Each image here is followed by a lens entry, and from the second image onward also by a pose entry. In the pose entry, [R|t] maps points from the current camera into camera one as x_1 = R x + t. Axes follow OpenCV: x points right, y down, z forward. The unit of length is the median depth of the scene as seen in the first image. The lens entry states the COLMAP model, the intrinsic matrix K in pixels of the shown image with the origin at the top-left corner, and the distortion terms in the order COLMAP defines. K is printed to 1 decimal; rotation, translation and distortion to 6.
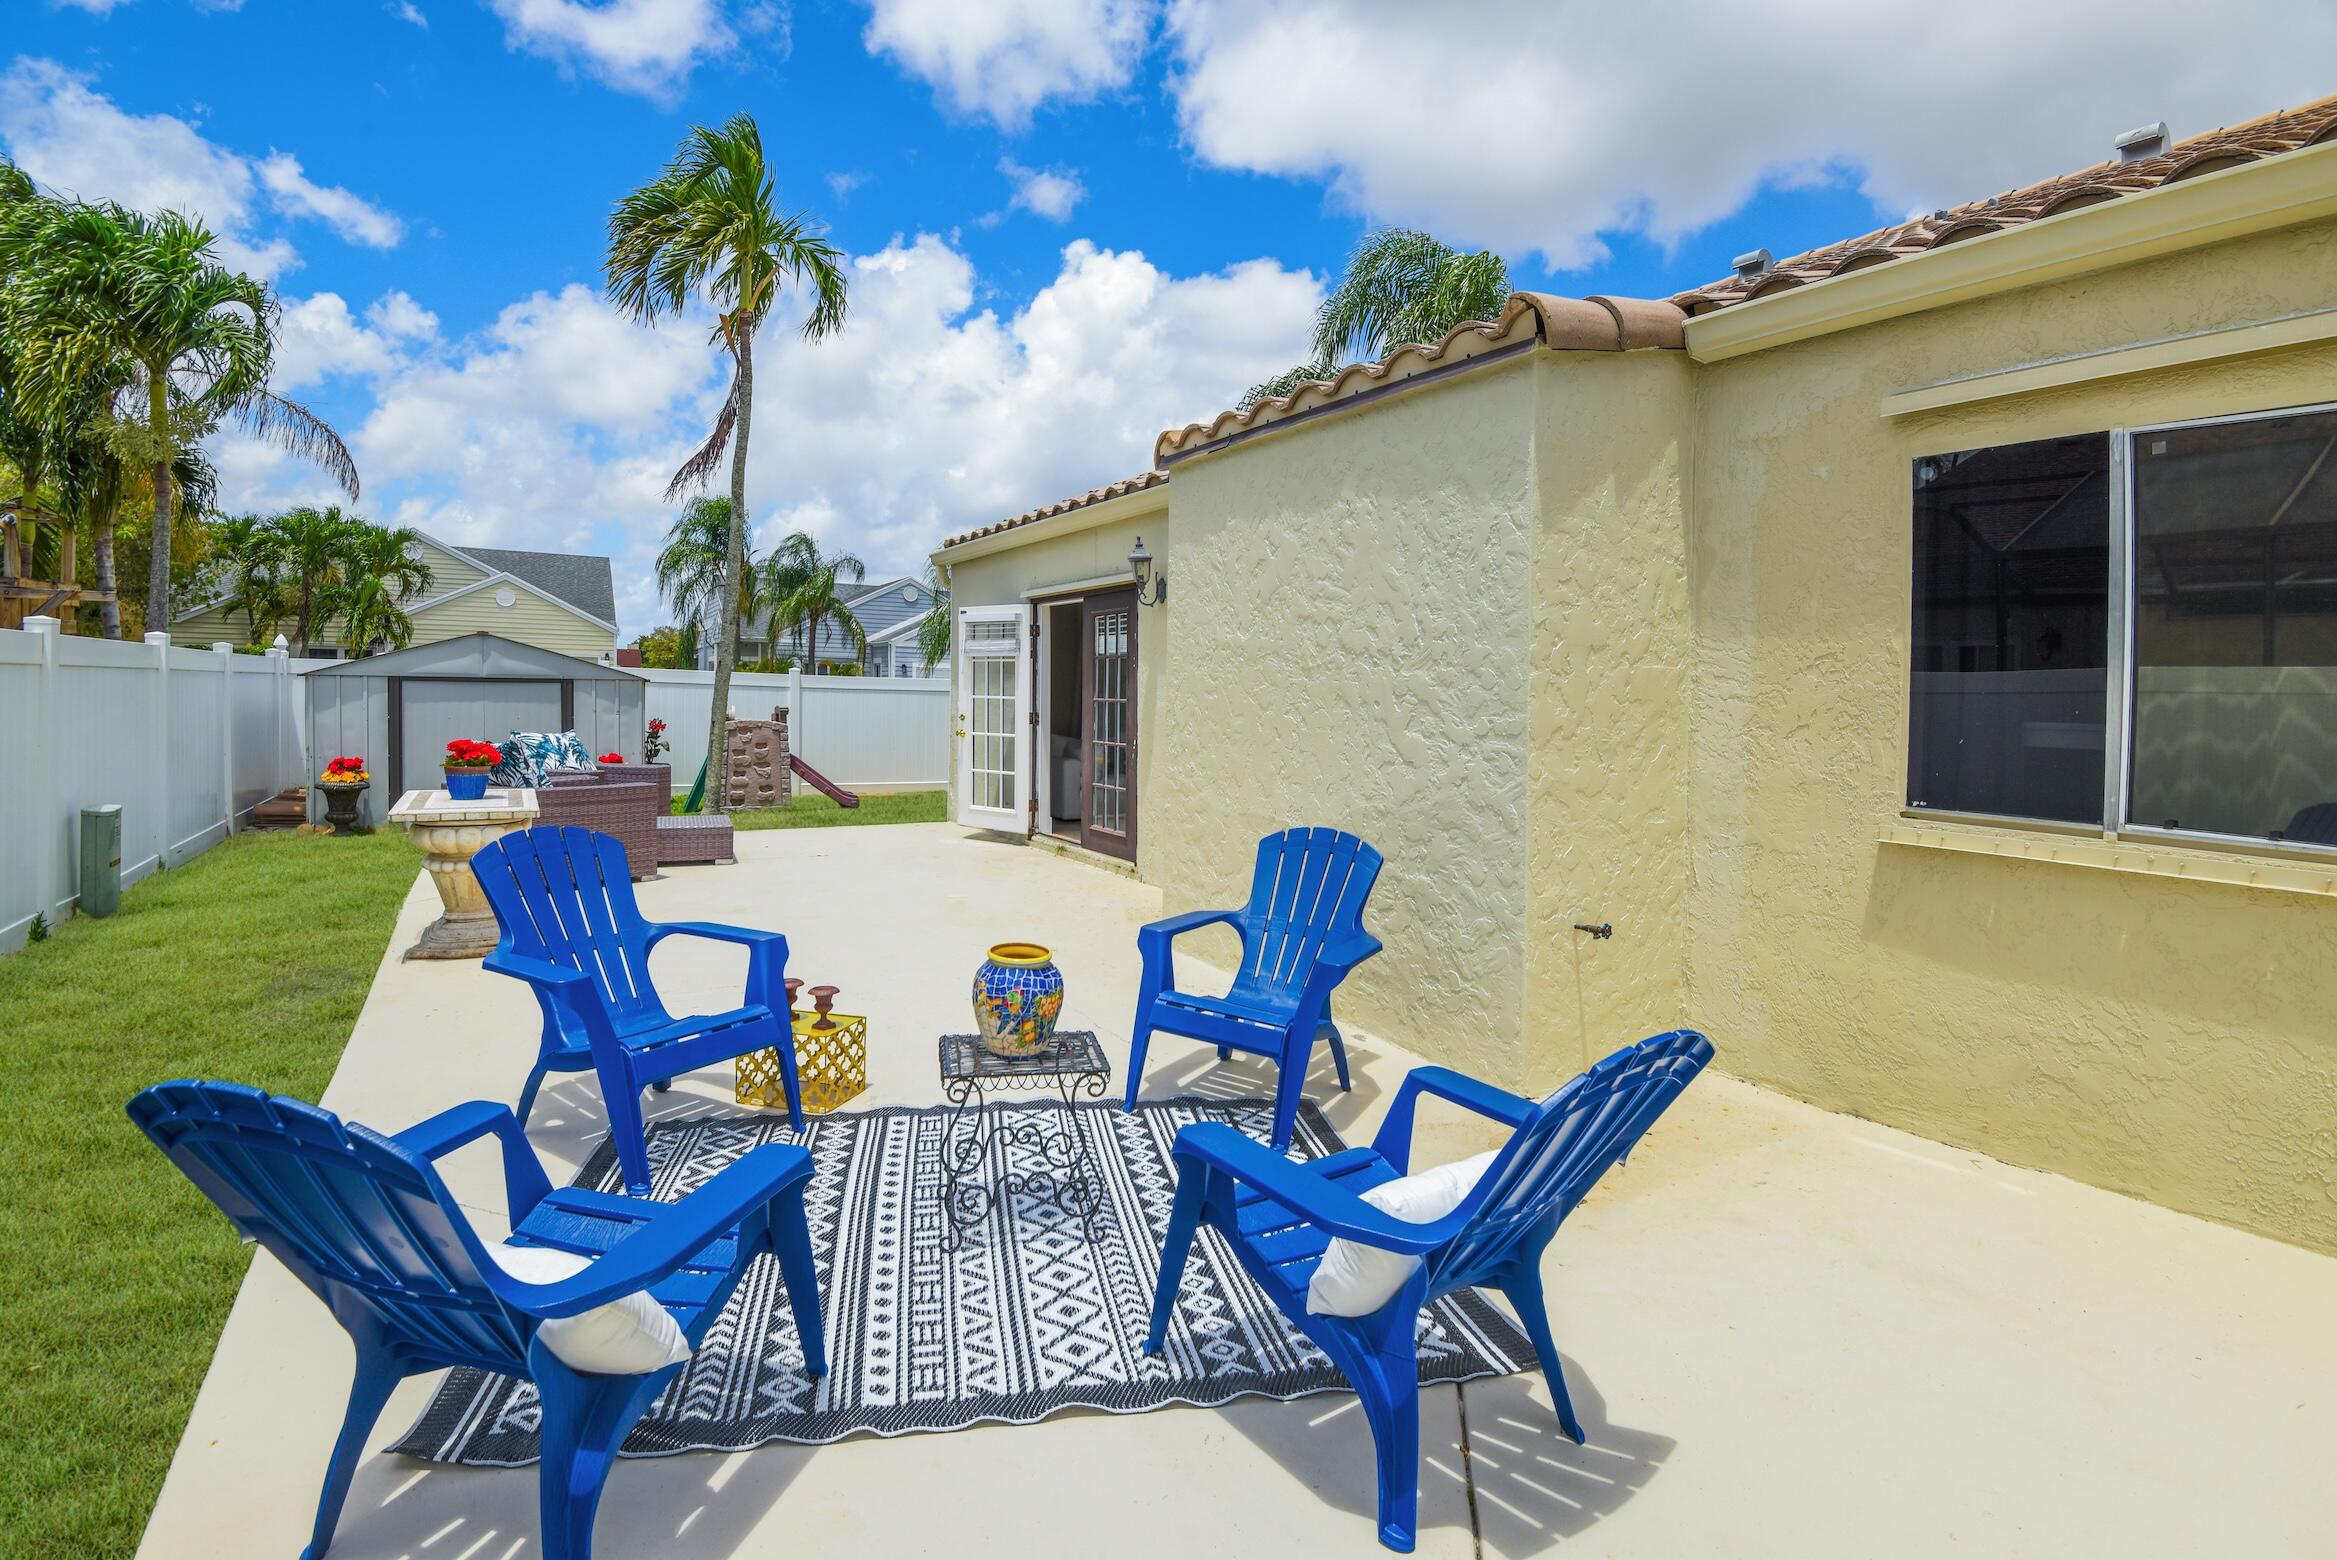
lens RADIAL K [[1105.9, 0, 1179.9], [0, 1105.9, 769.3], [0, 0, 1]] dist [-0.001319, -0.025011]
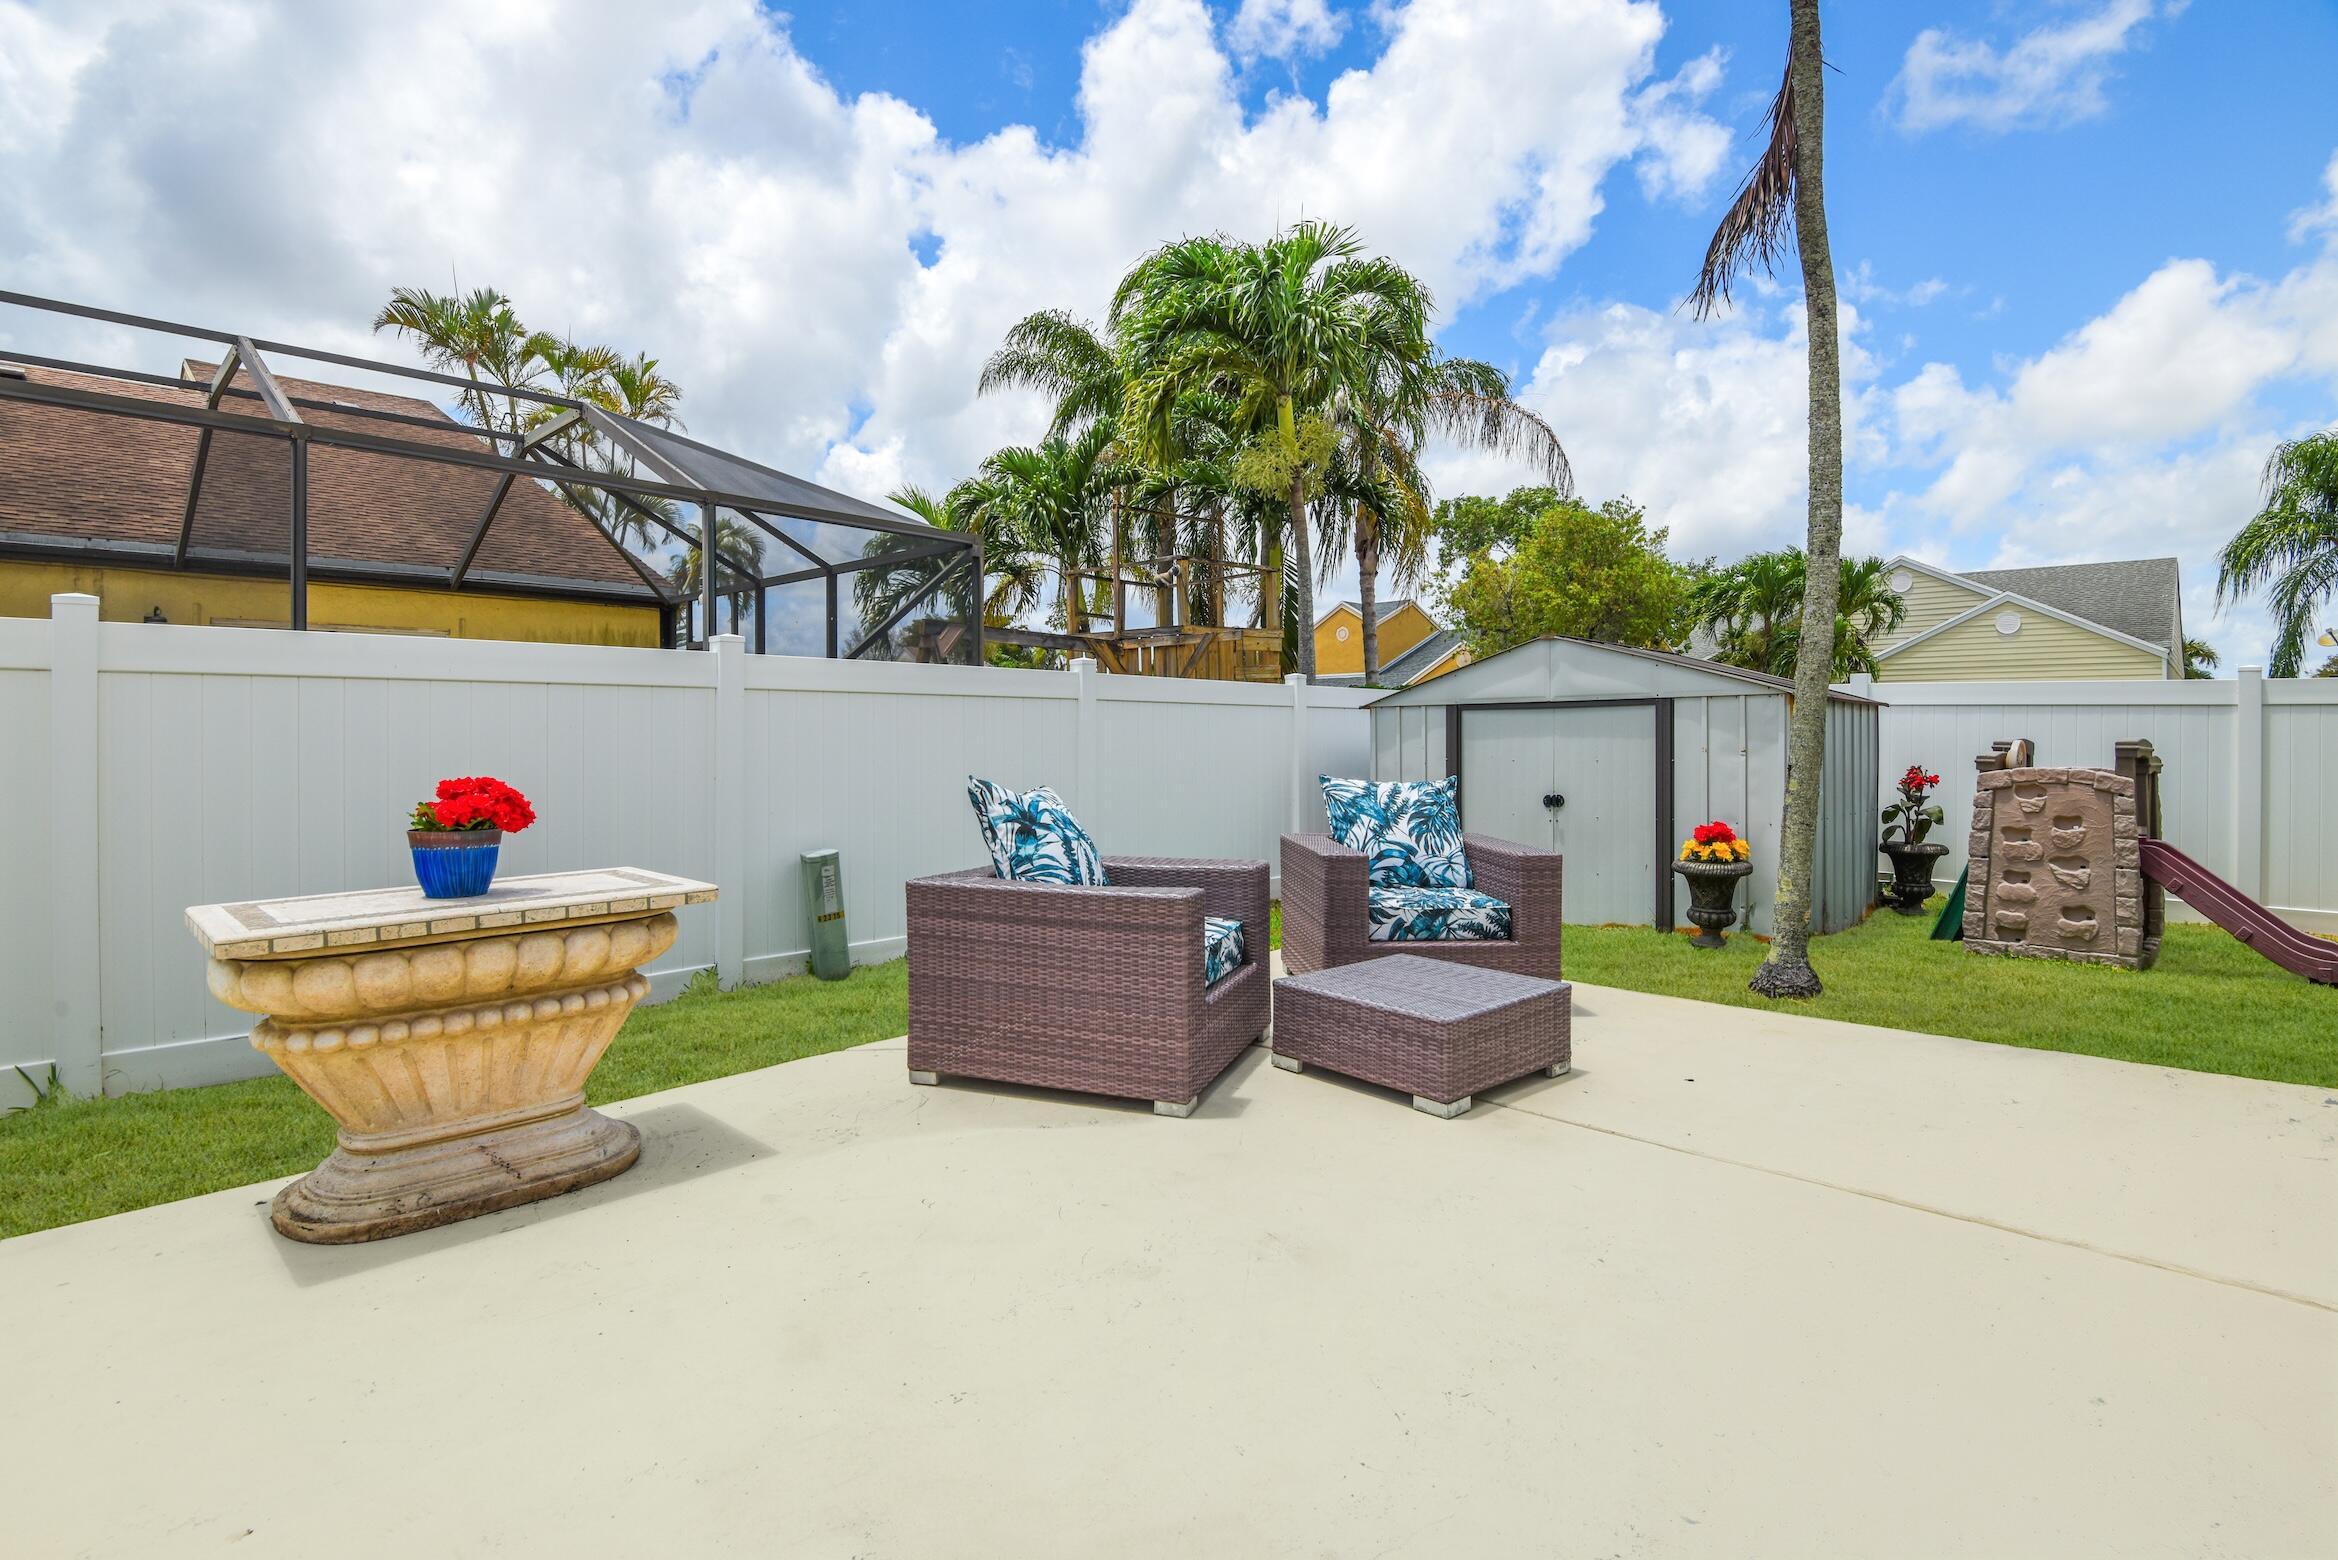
lens RADIAL K [[1068.8, 0, 1110.5], [0, 1068.8, 748.3], [0, 0, 1]] dist [-0.042222, -0.000482]
pose [[0.230054, -0.004603, -0.973167, -0.038052], [-0.060086, 0.998014, -0.018925, -0.020693], [0.971321, 0.062827, 0.229321, 0.490763]]
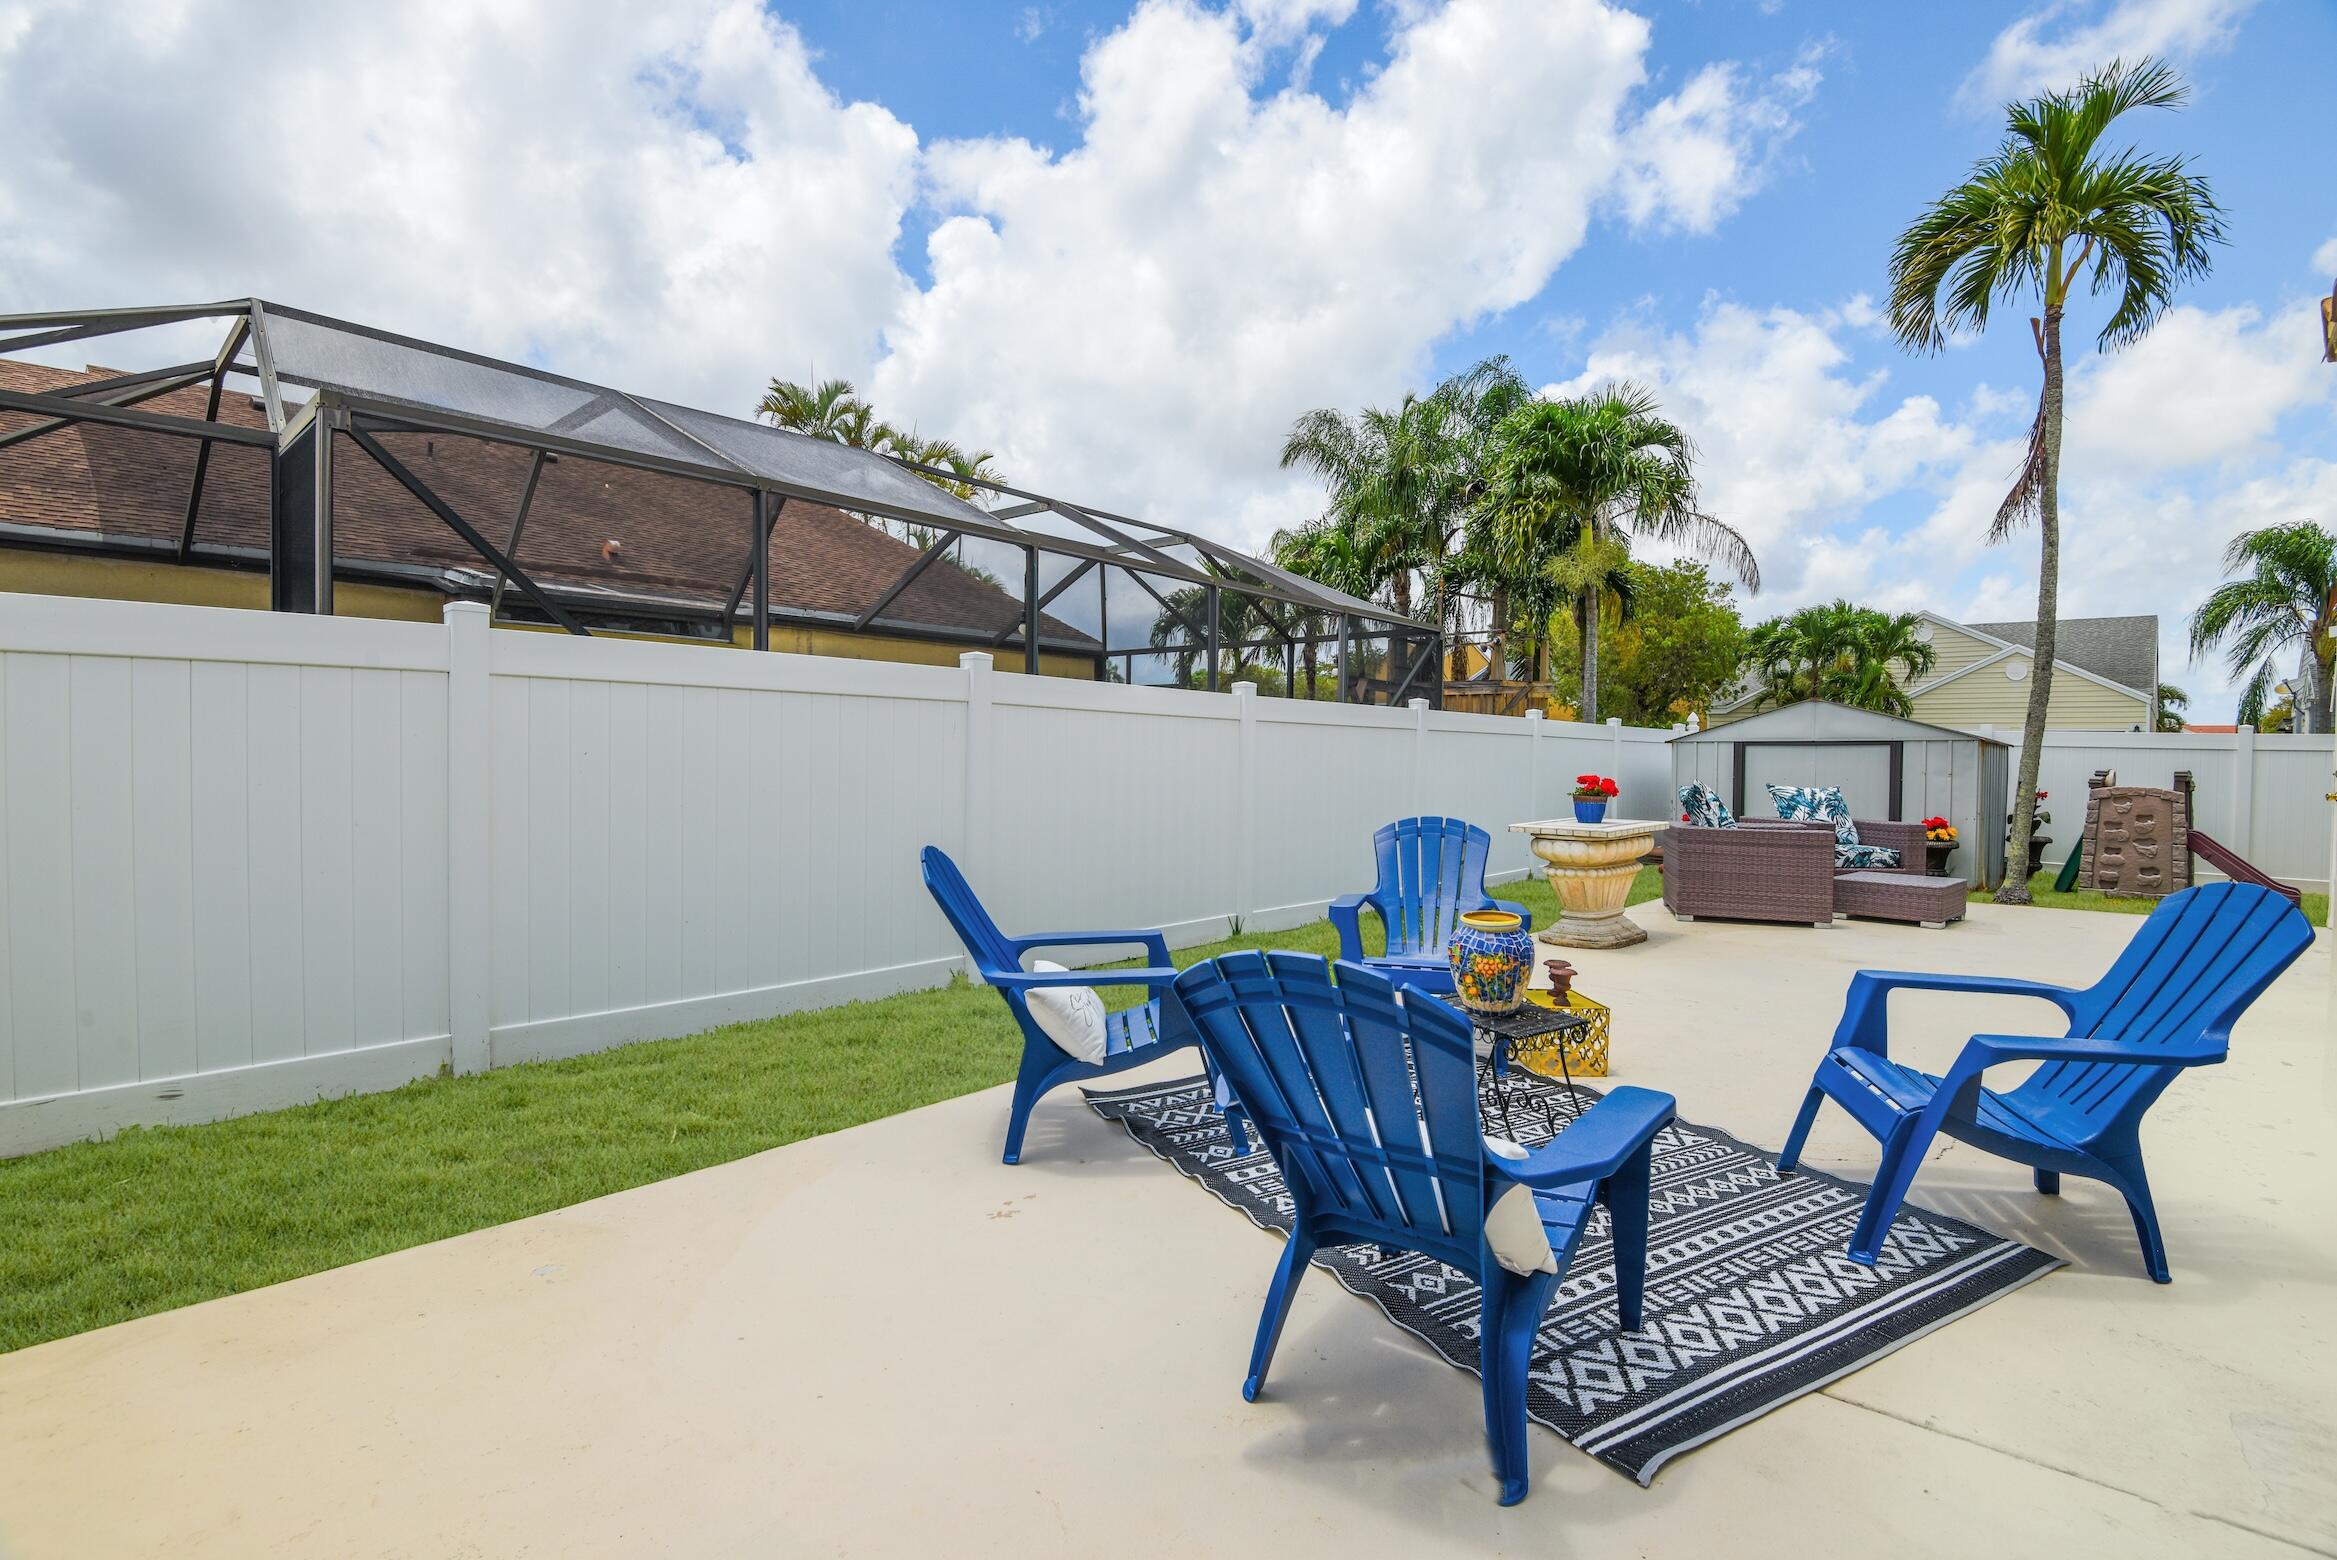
lens RADIAL K [[1092.5, 0, 1155.1], [0, 1092.5, 790.9], [0, 0, 1]] dist [-0.022322, -0.011326]
pose [[0.292324, 0.012518, -0.956238, 0.159425], [-0.067223, 0.997710, -0.007489, 0.013723], [0.953954, 0.066470, 0.292496, 0.069312]]
